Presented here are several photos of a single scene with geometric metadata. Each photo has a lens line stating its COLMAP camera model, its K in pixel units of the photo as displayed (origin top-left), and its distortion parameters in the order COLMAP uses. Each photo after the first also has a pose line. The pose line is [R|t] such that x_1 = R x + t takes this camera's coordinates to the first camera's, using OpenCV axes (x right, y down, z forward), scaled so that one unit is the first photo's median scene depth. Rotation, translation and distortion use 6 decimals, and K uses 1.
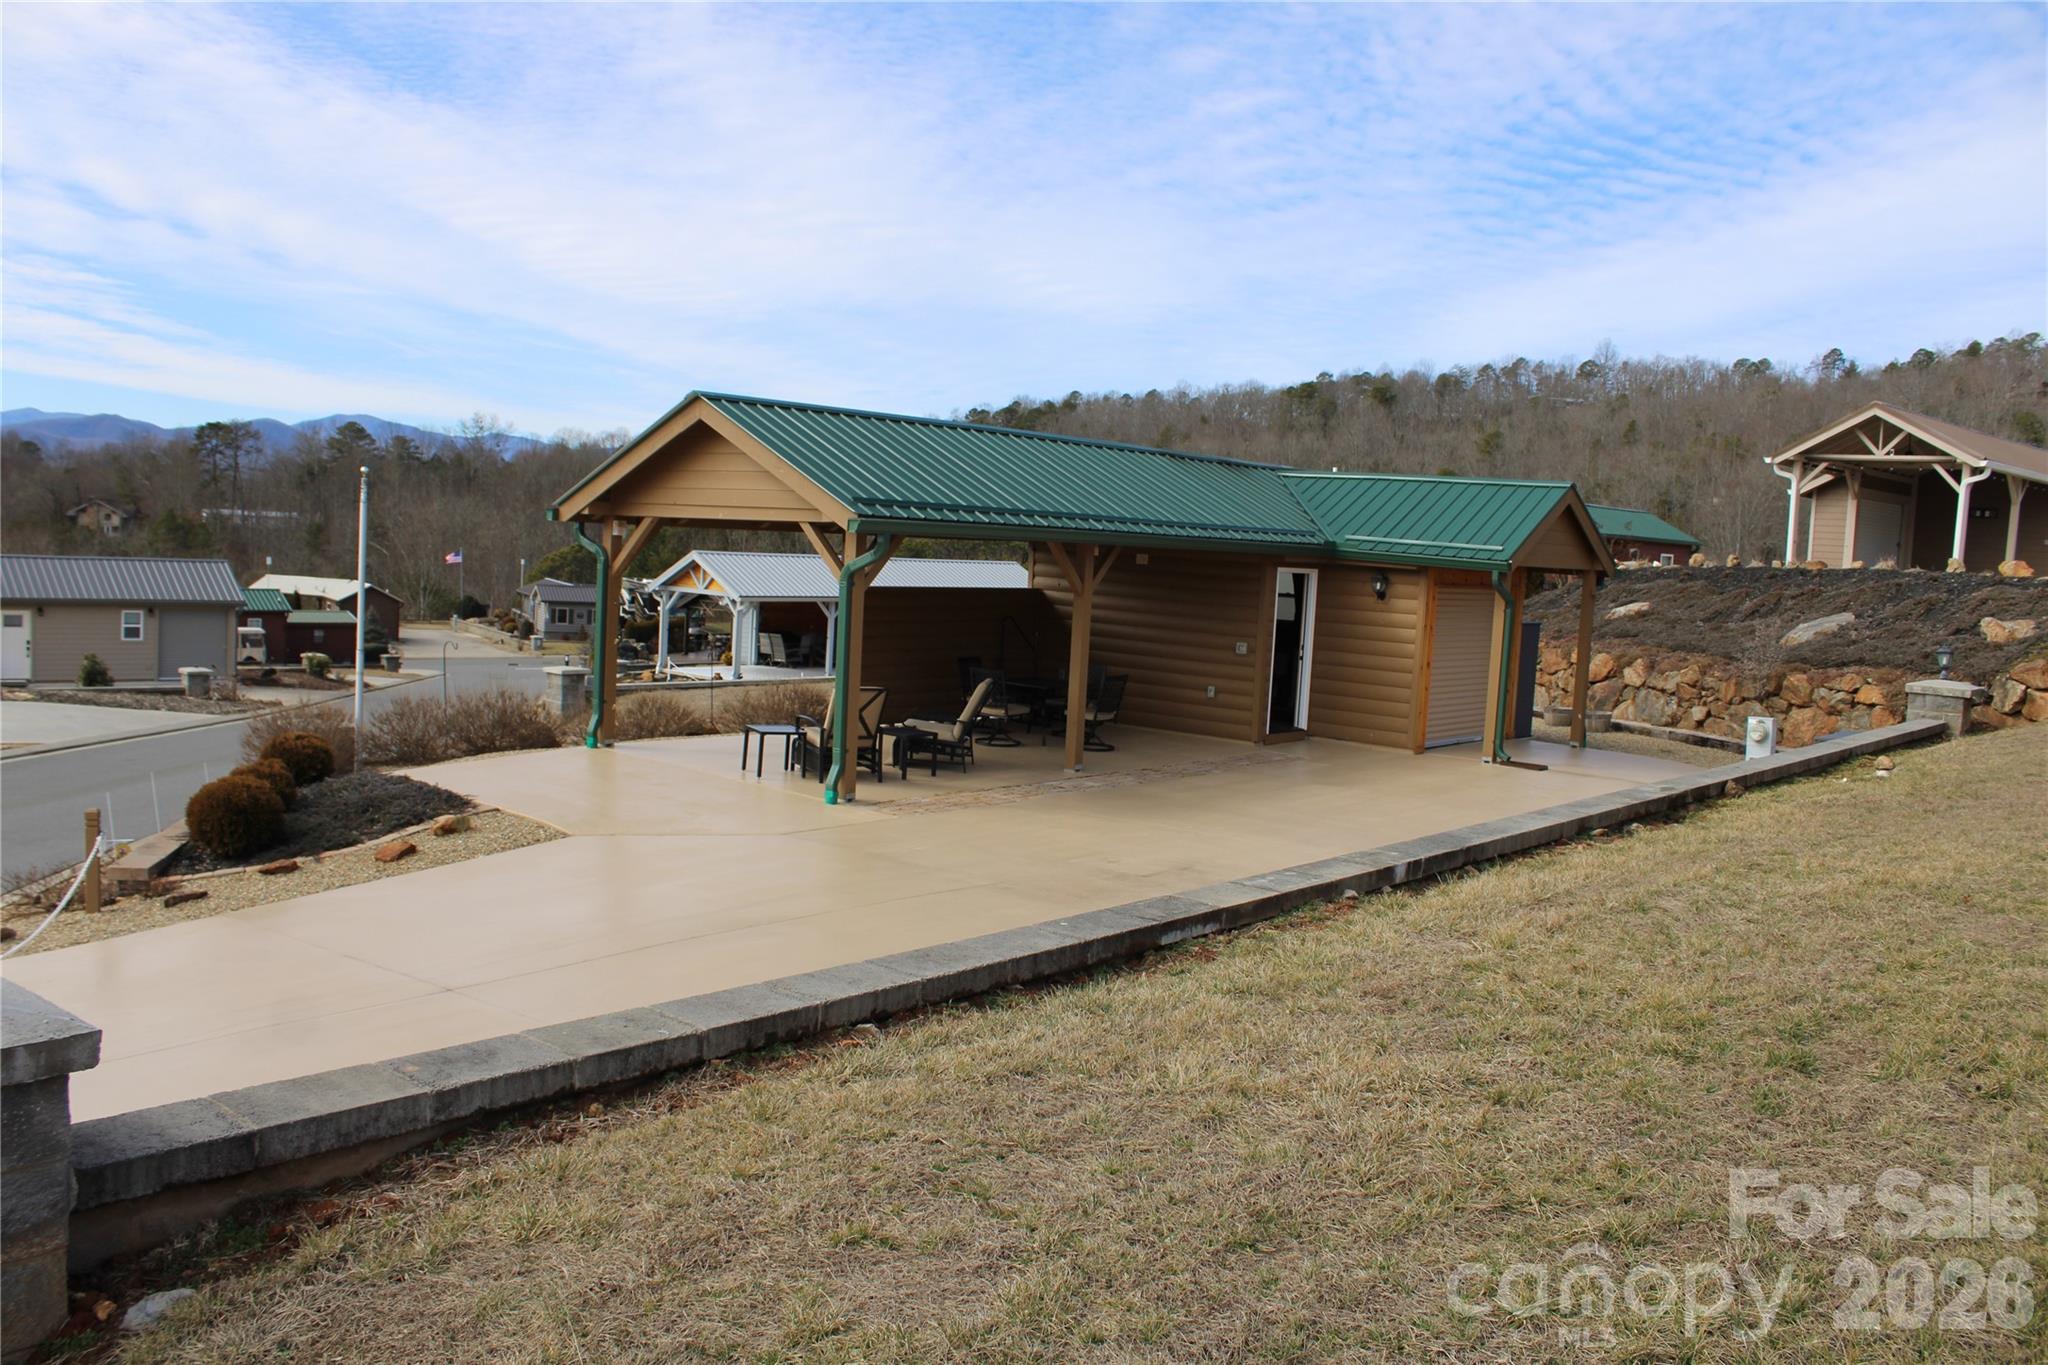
lens RADIAL K [[1697.2, 0, 1024.0], [0, 1697.2, 682.5], [0, 0, 1]] dist [-0.164027, 0.132741]
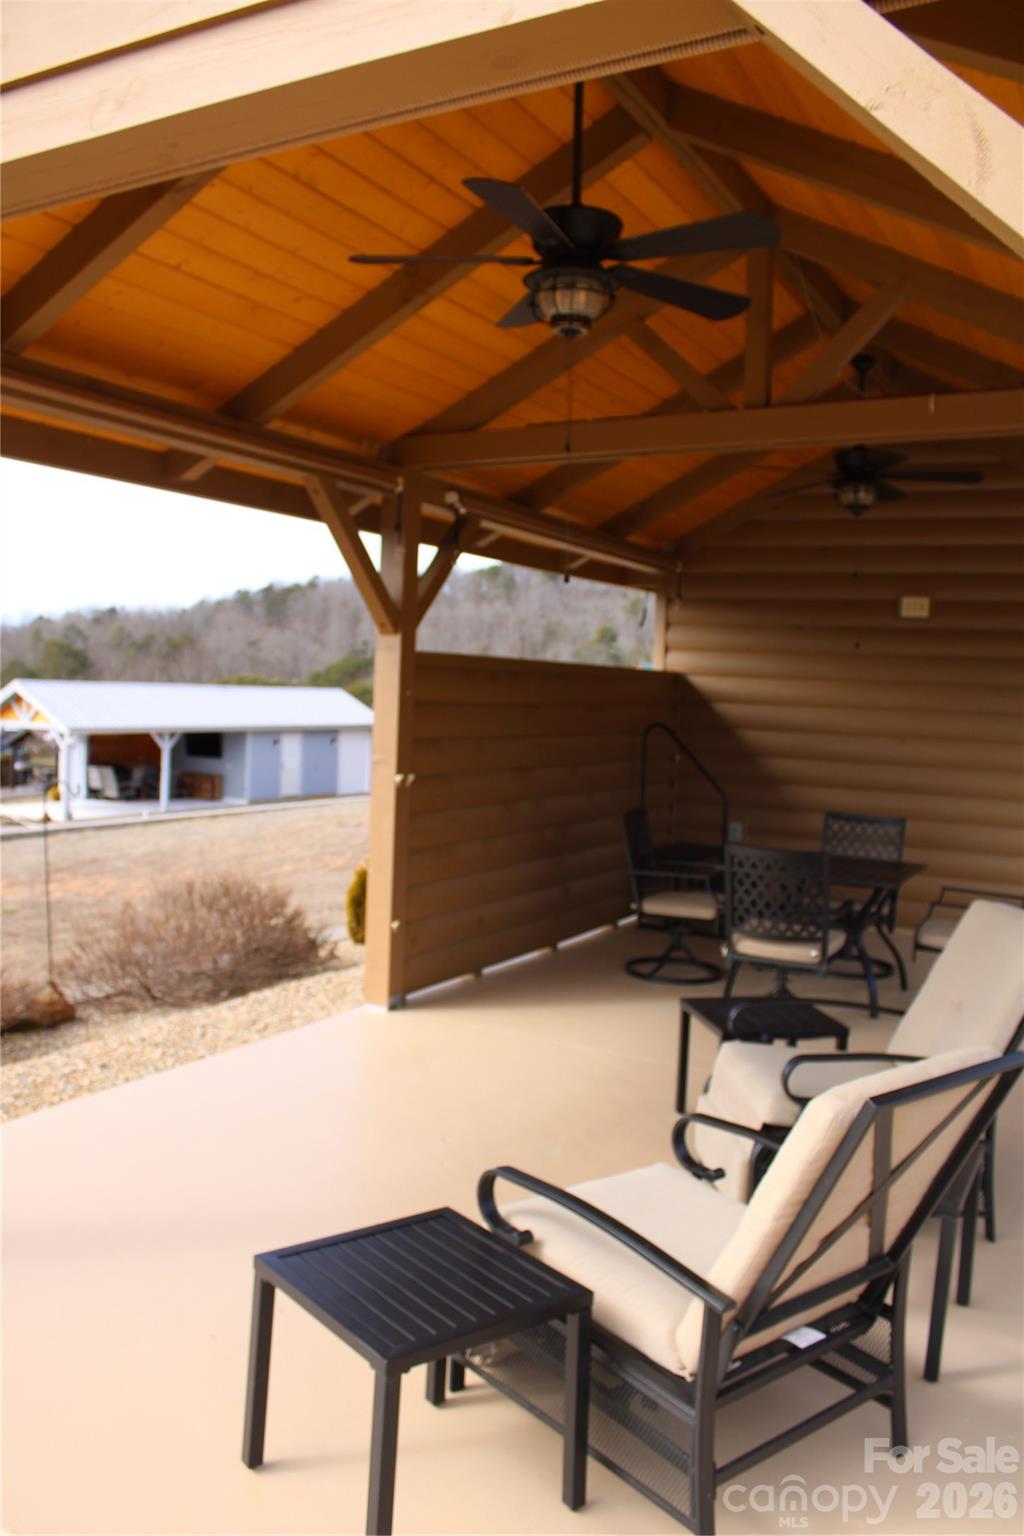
lens RADIAL K [[1272.9, 0, 512.0], [0, 1272.9, 768.0], [0, 0, 1]] dist [-0.164027, 0.132741]
pose [[0.983055, -0.030778, 0.180711, -0.092087], [0.034314, 0.999275, -0.016470, -0.016545], [-0.180073, 0.022392, 0.983398, 0.485968]]
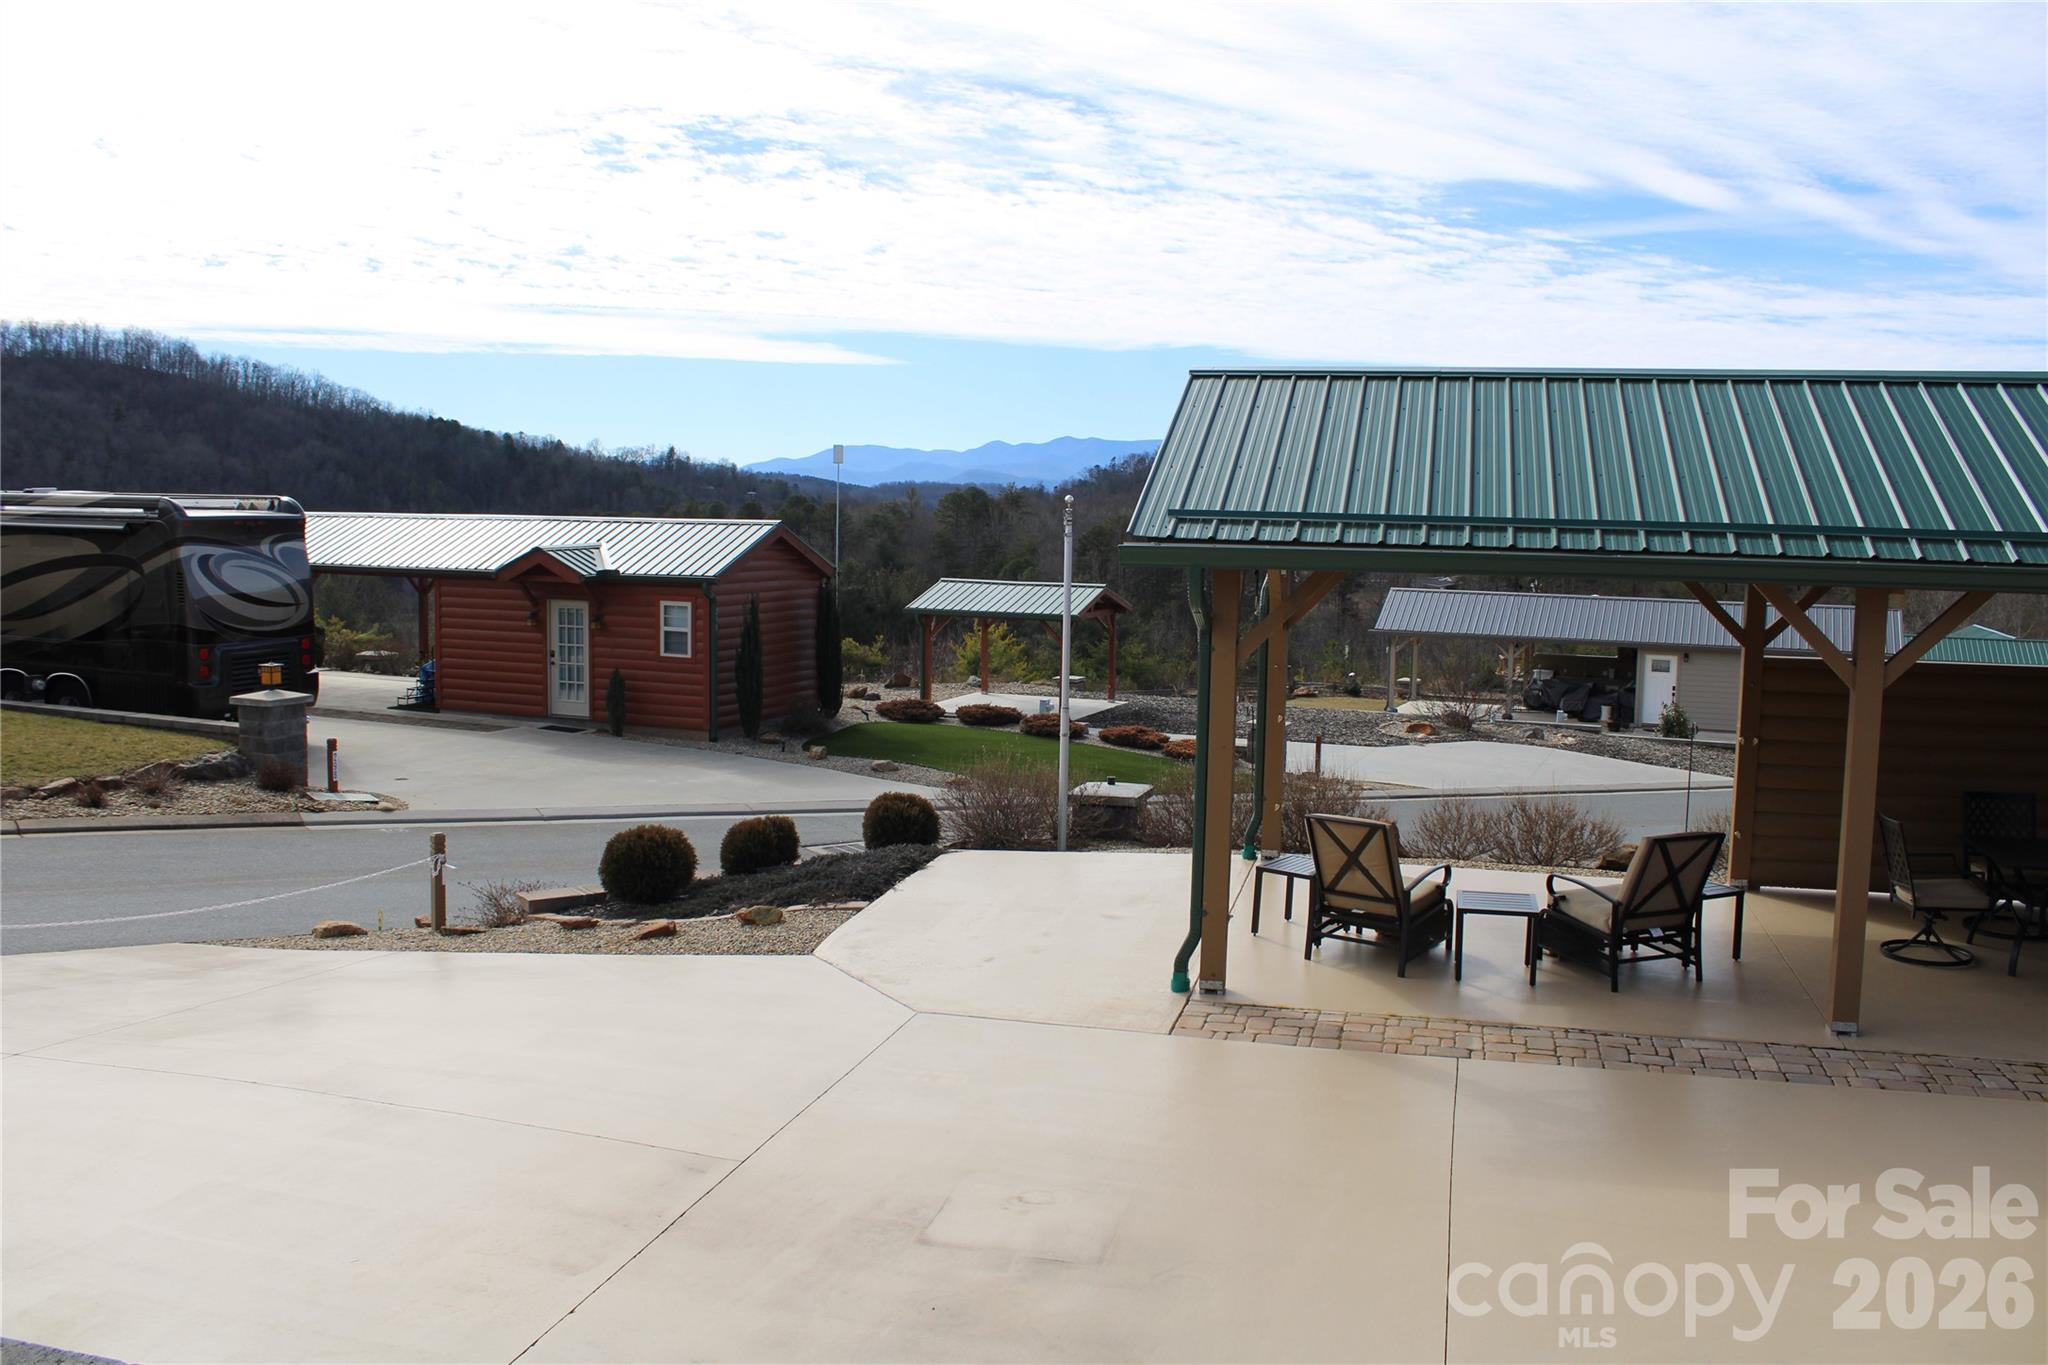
lens RADIAL K [[1697.2, 0, 1024.0], [0, 1697.2, 682.5], [0, 0, 1]] dist [-0.164027, 0.132741]
pose [[0.414717, 0.044389, -0.908867, 0.220591], [-0.070997, 0.997343, 0.016314, -0.026317], [0.907177, 0.057761, 0.416766, 0.351887]]
